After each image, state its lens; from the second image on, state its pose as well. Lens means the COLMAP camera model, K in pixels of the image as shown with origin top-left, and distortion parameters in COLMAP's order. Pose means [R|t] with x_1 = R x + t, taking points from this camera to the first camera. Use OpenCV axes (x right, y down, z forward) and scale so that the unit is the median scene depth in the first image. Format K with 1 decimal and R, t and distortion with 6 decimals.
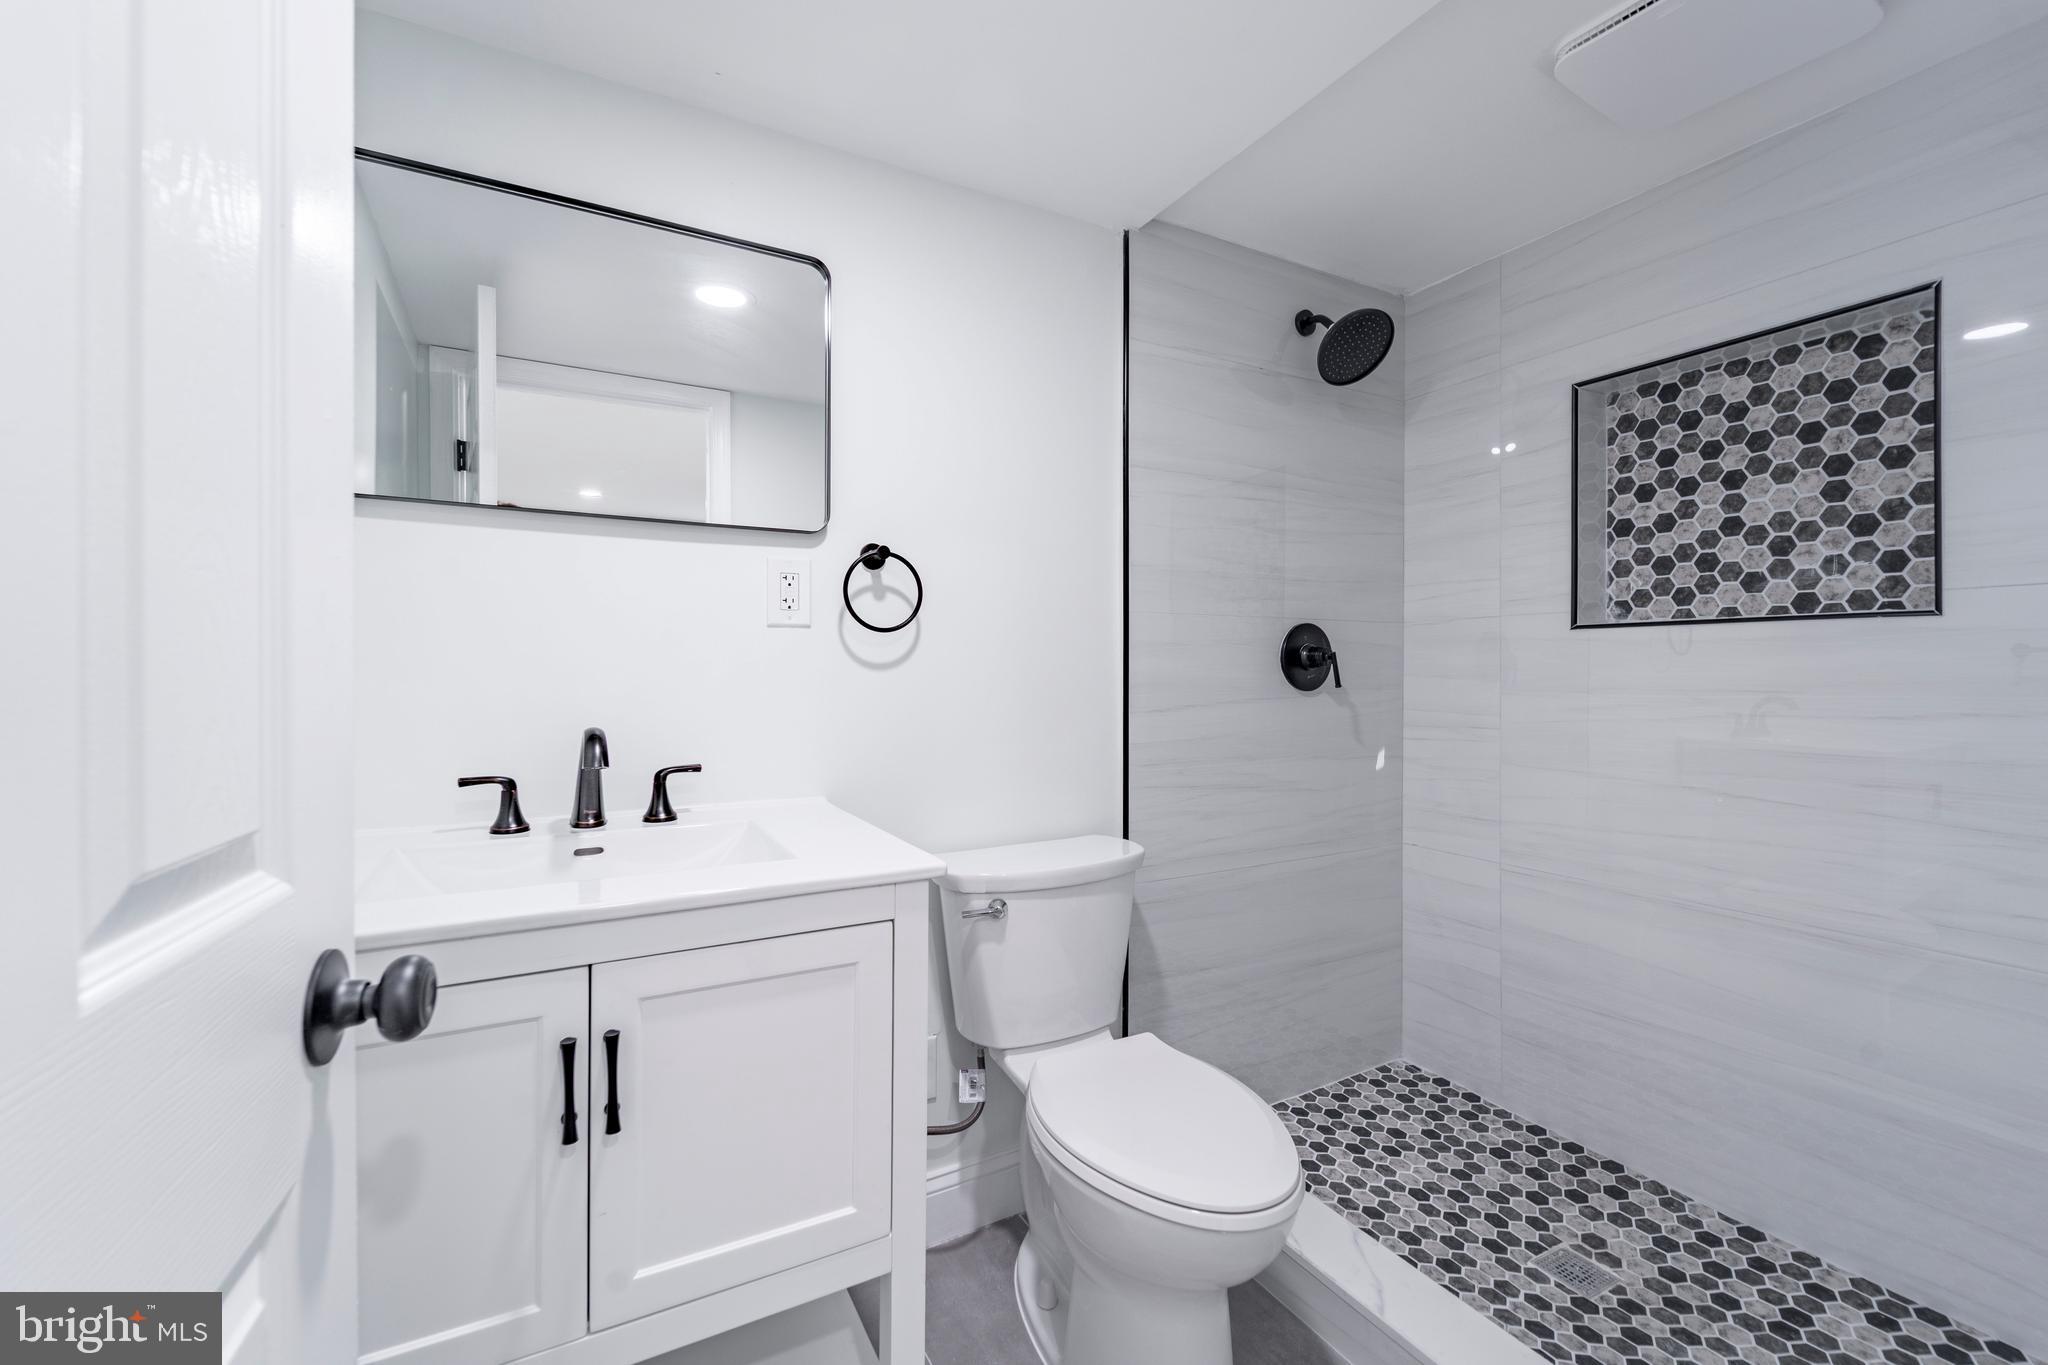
lens RADIAL K [[855.6, 0, 1024.0], [0, 855.6, 682.5], [0, 0, 1]] dist [-0.000839, -0.000089]
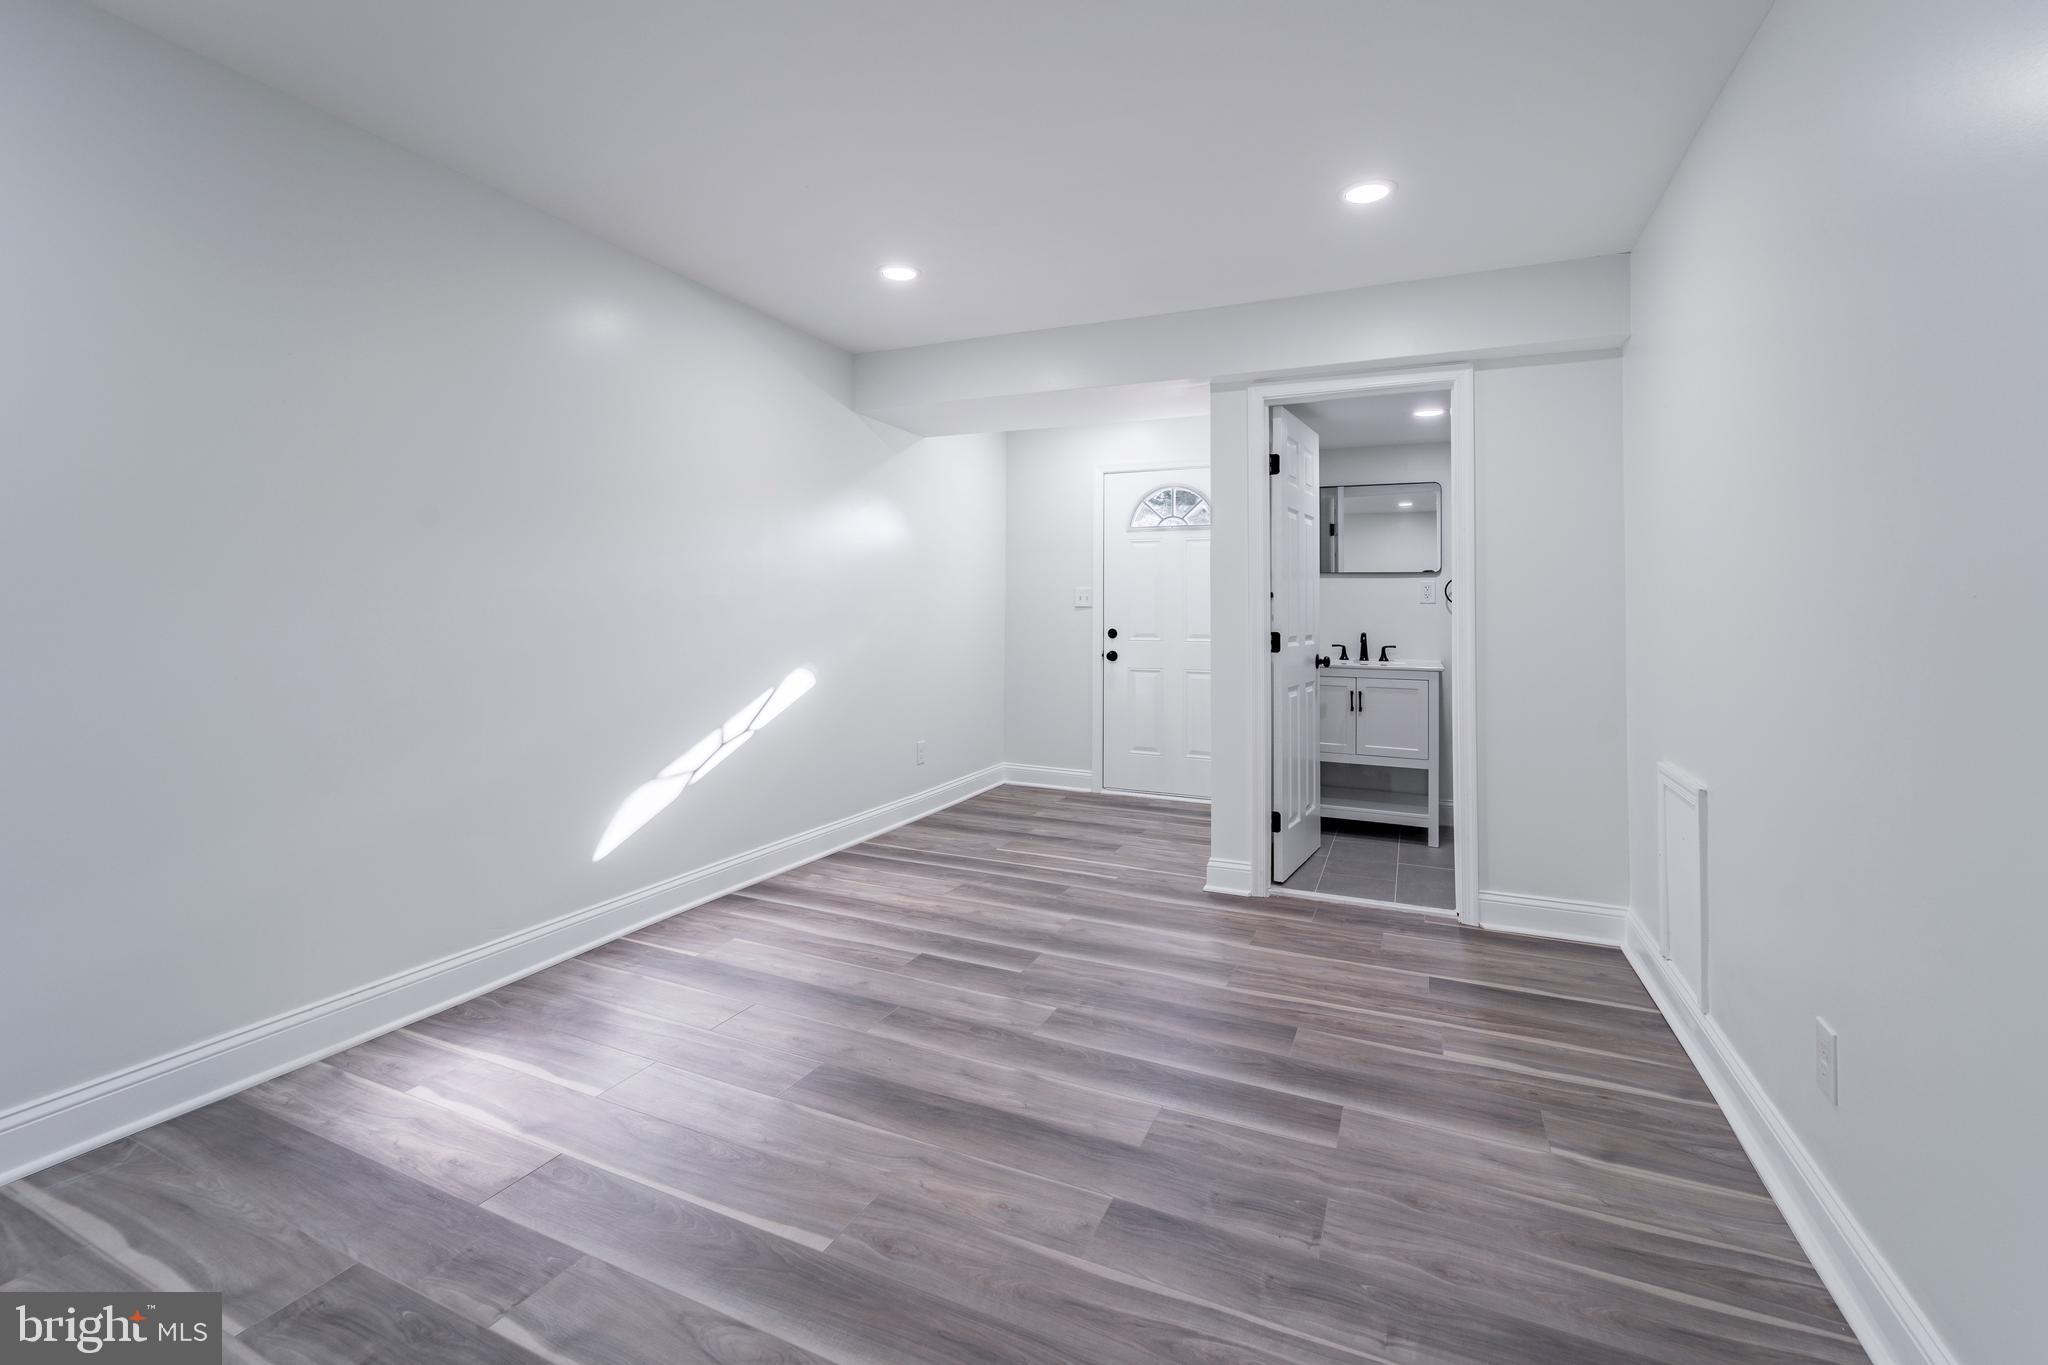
lens RADIAL K [[855.8, 0, 1025.7], [0, 855.8, 616.9], [0, 0, 1]] dist [0.002767, 0.000384]
pose [[0.602741, -0.007444, -0.797902, 1.537858], [-0.002933, 0.999929, -0.011544, 0.028287], [0.797931, 0.009298, 0.602677, -2.355038]]
